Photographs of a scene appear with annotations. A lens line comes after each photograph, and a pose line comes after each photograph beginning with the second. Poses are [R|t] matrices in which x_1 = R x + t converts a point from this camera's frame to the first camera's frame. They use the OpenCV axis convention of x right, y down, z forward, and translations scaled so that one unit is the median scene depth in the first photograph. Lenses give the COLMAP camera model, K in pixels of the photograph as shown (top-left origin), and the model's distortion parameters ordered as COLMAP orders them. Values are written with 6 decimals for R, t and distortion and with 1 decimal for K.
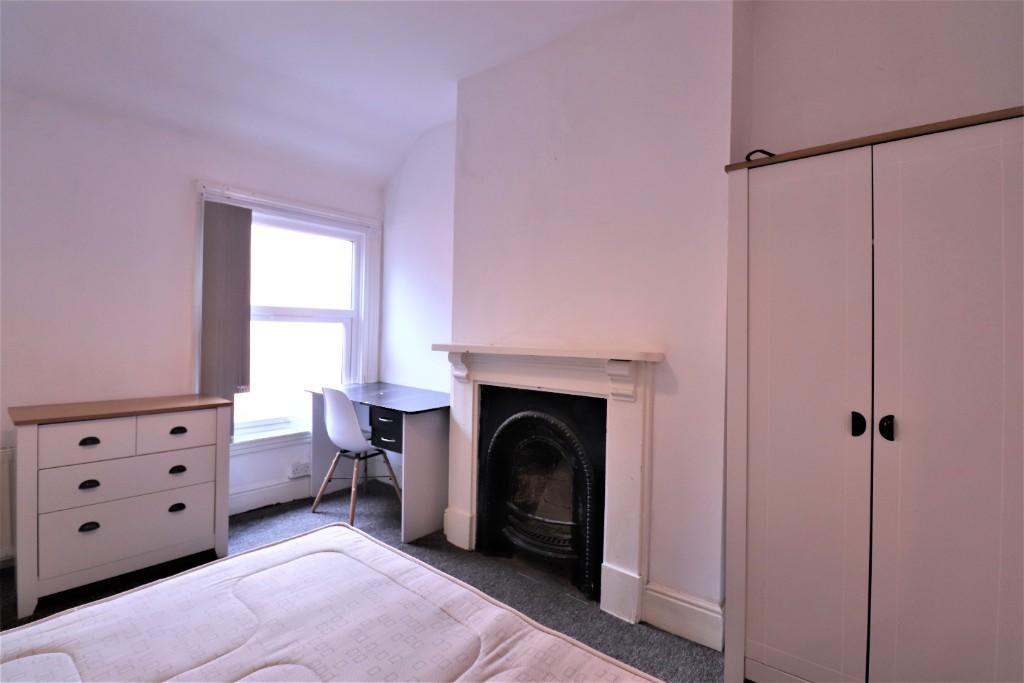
lens RADIAL K [[472.7, 0, 505.7], [0, 472.7, 340.5], [0, 0, 1]] dist [-0.002901, -0.000048]
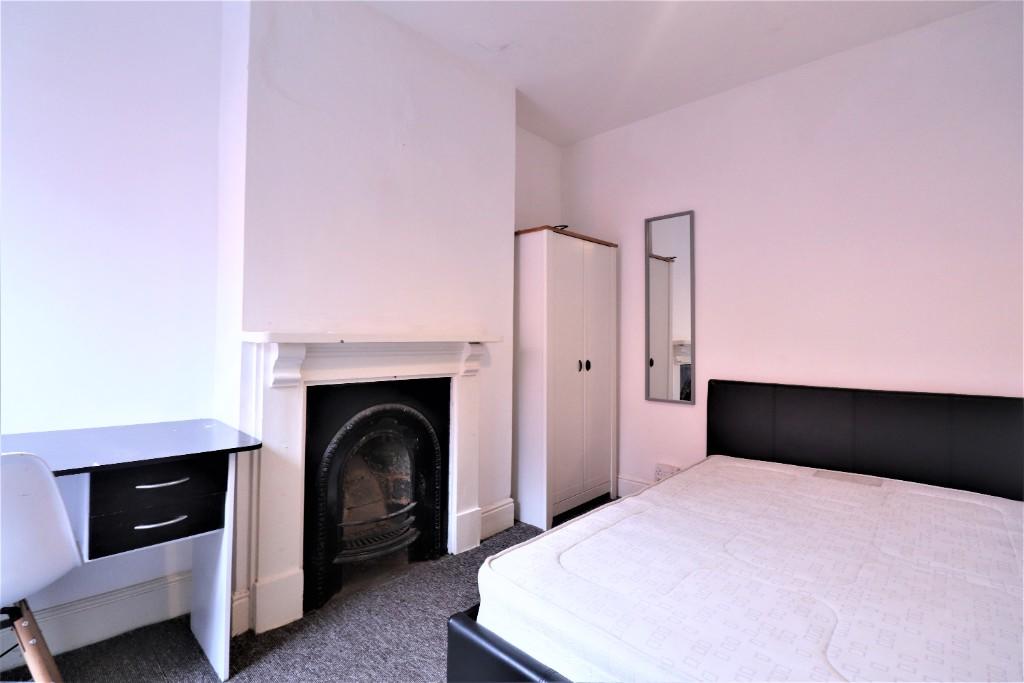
lens RADIAL K [[472.7, 0, 503.5], [0, 472.7, 340.5], [0, 0, 1]] dist [-0.002901, -0.000048]
pose [[0.066474, -0.016067, 0.997659, -0.890487], [0.008420, 0.999844, 0.015541, 0.014317], [-0.997753, 0.007368, 0.066598, 0.741050]]
